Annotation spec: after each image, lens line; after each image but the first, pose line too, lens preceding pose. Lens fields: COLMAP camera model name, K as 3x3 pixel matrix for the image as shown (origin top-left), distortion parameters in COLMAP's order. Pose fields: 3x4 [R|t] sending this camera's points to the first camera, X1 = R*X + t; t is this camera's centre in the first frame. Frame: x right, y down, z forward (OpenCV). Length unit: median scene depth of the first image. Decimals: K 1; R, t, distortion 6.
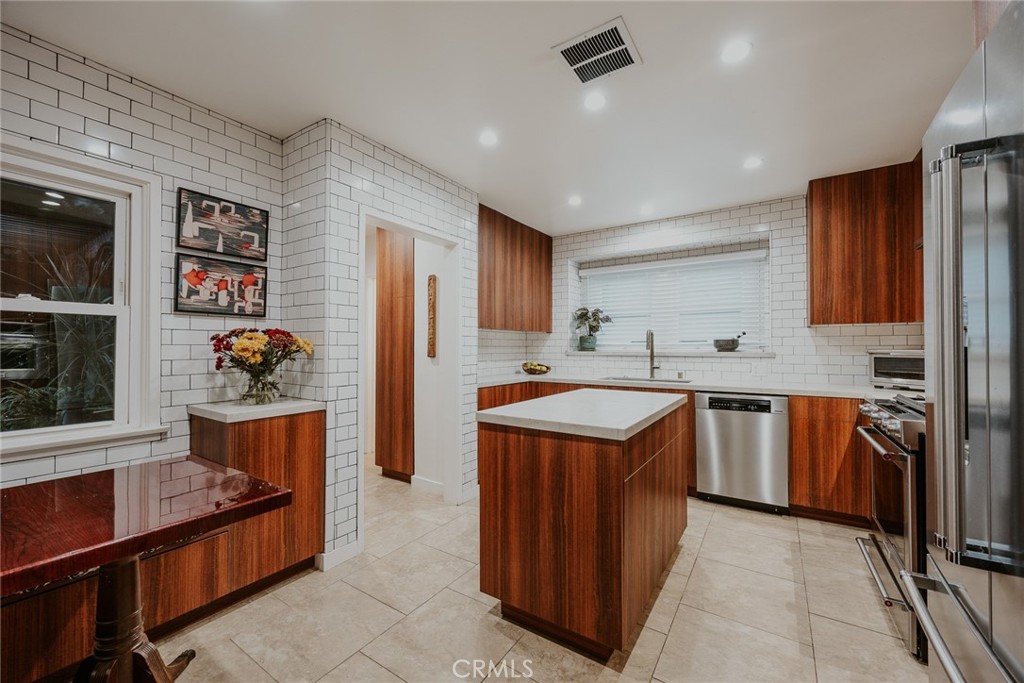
lens RADIAL K [[395.8, 0, 509.5], [0, 395.8, 341.9], [0, 0, 1]] dist [-0.000754, 0.000011]
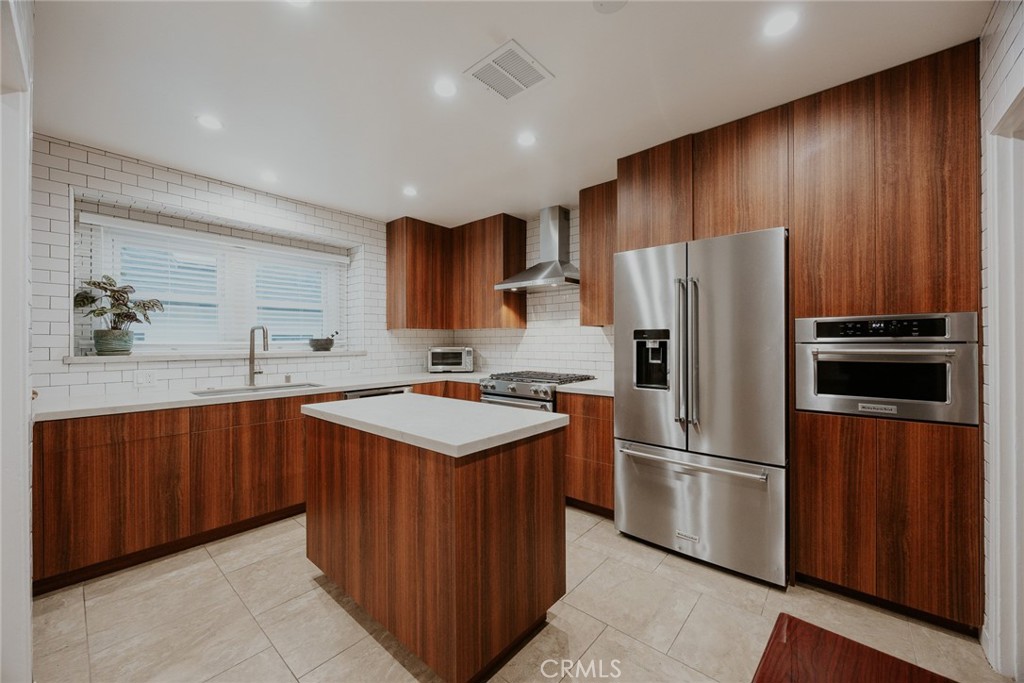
lens RADIAL K [[395.8, 0, 509.5], [0, 395.8, 341.9], [0, 0, 1]] dist [-0.000754, 0.000011]
pose [[0.128314, -0.001673, 0.991732, -0.387742], [-0.011549, 0.999928, 0.003181, -0.006540], [-0.991666, -0.011862, 0.128286, 0.404288]]
